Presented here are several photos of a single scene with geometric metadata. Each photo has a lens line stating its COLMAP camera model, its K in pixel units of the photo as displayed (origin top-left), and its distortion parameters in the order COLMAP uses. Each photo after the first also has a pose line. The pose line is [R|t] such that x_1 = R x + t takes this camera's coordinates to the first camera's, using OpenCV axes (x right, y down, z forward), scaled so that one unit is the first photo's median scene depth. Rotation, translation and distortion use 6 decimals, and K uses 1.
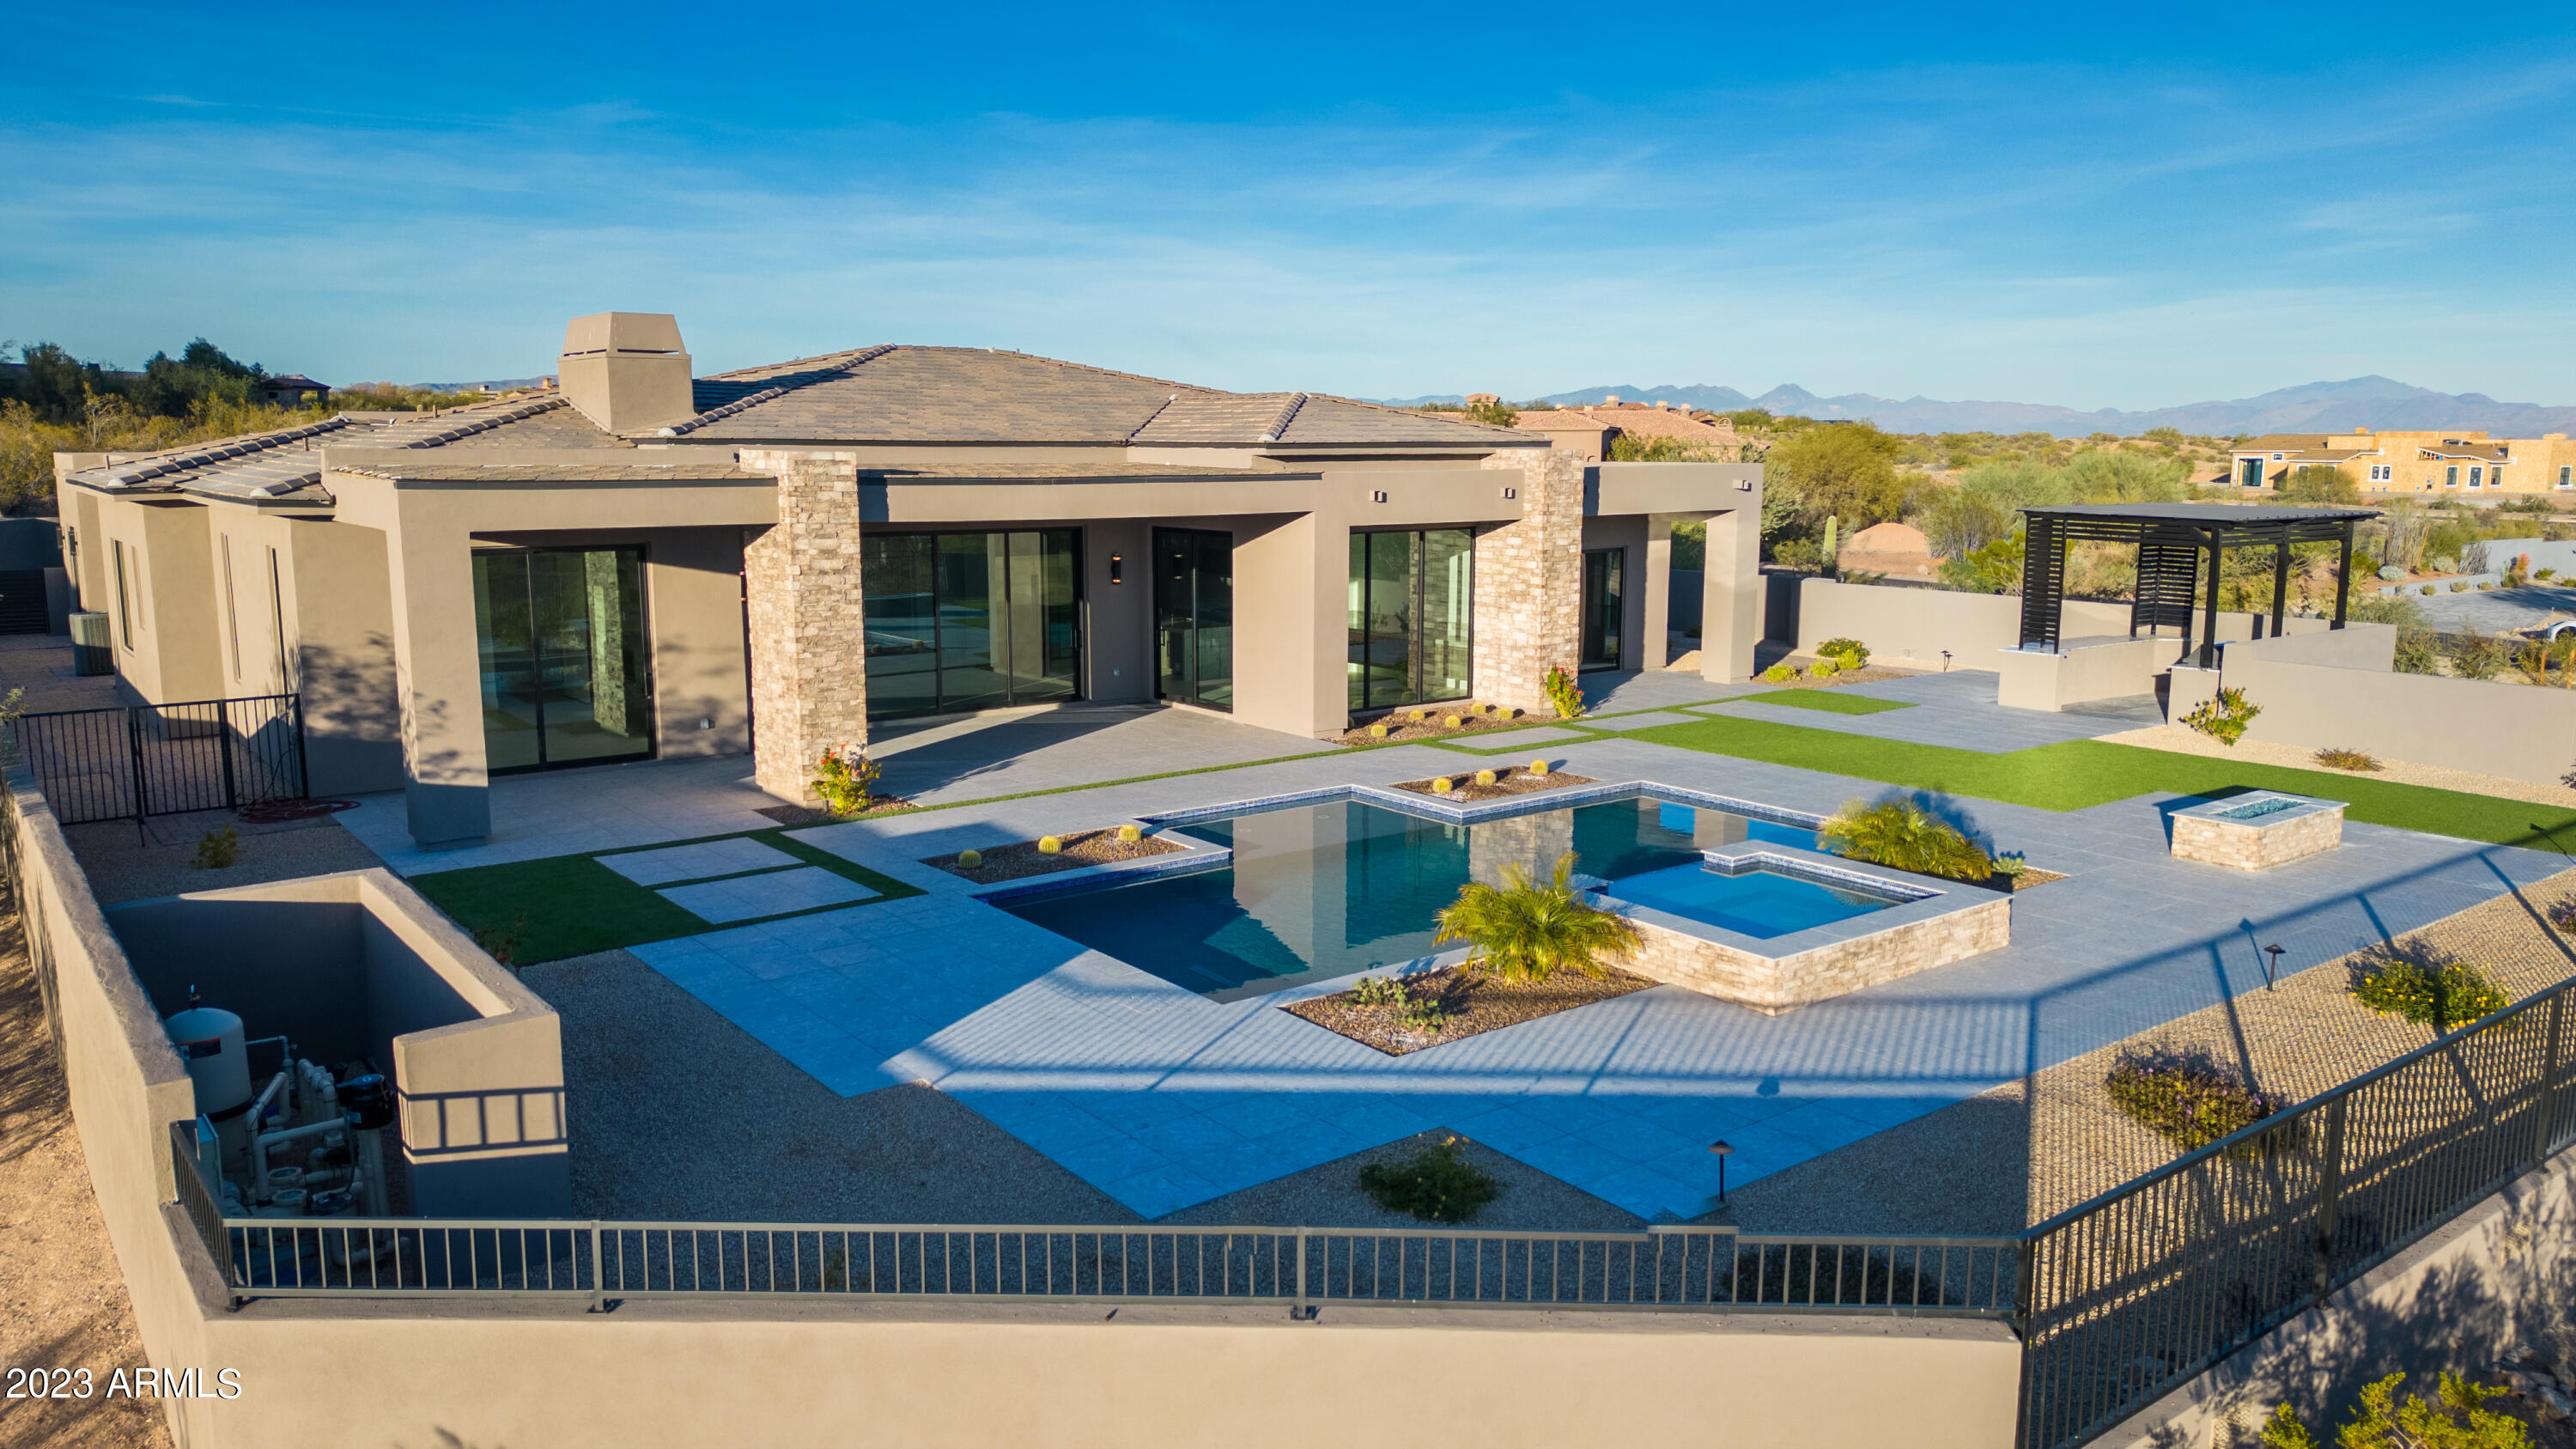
lens RADIAL K [[1777.2, 0, 1283.9], [0, 1777.2, 735.0], [0, 0, 1]] dist [0.080096, -0.081989]
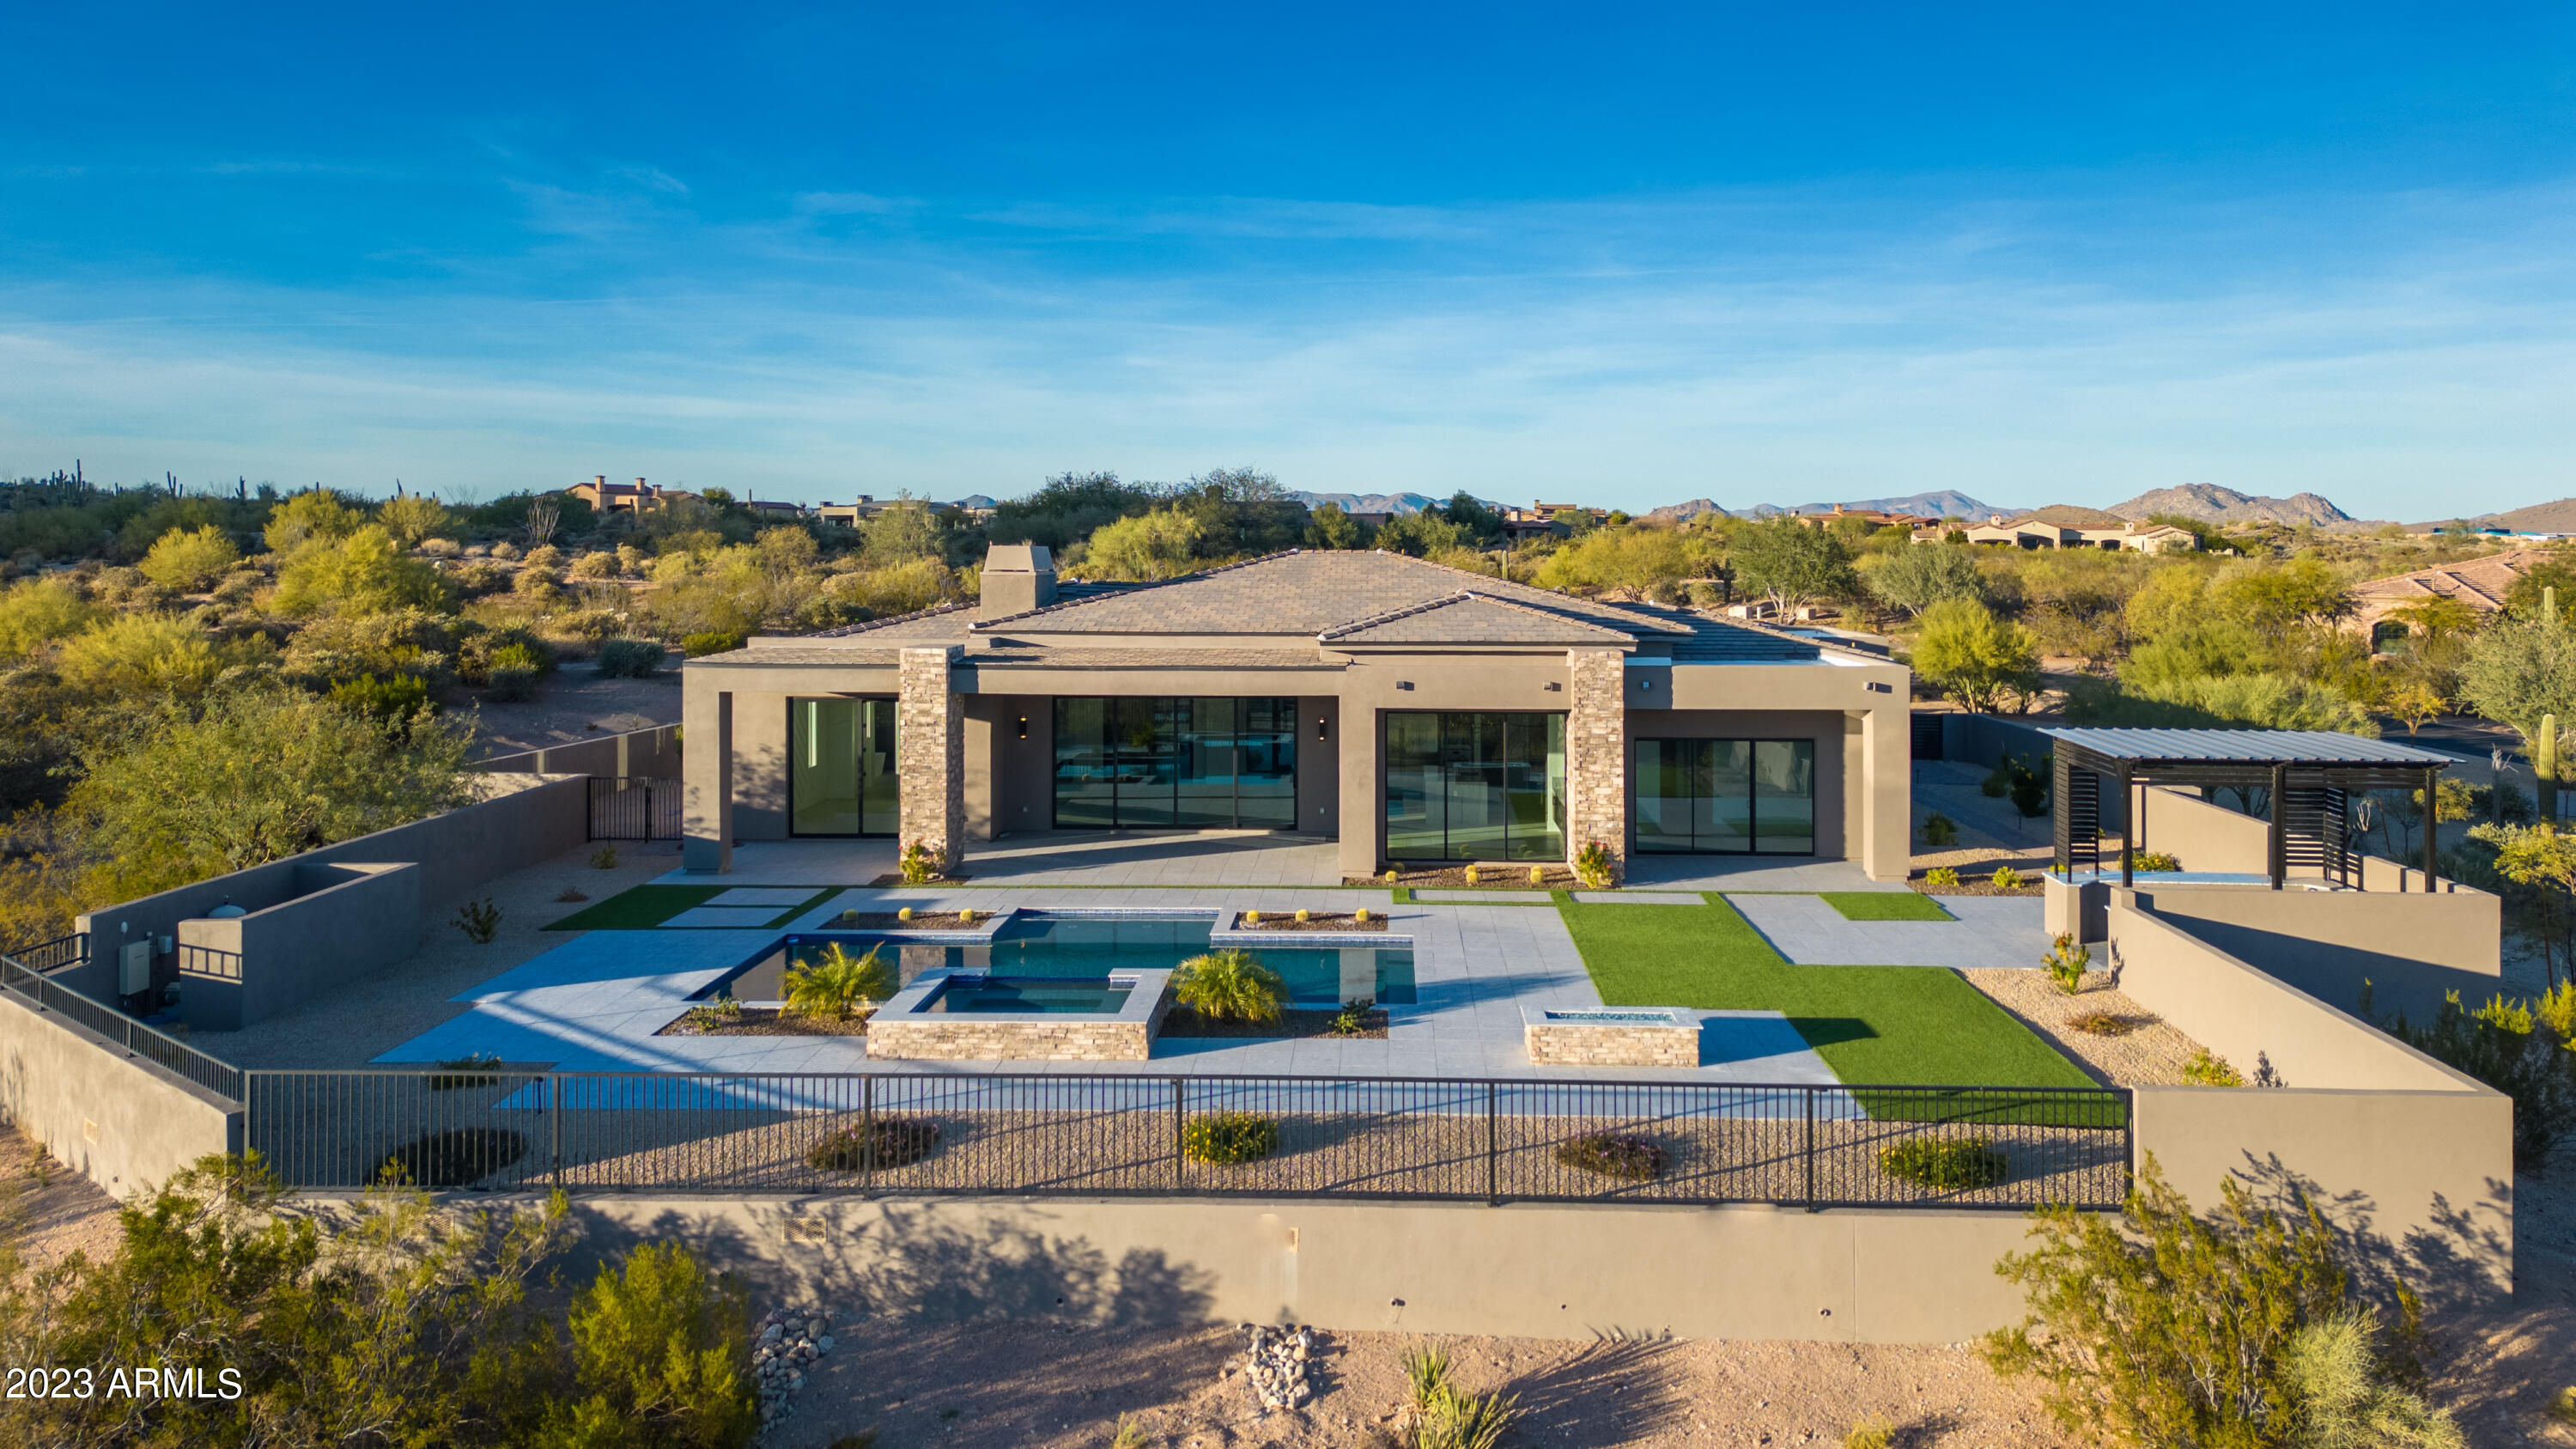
lens RADIAL K [[1820.9, 0, 1369.9], [0, 1820.9, 608.3], [0, 0, 1]] dist [0.055798, -0.055938]
pose [[0.782510, 0.022925, -0.622215, 0.873220], [-0.104763, 0.989923, -0.095279, -0.068130], [0.613761, 0.139742, 0.777026, -0.006744]]
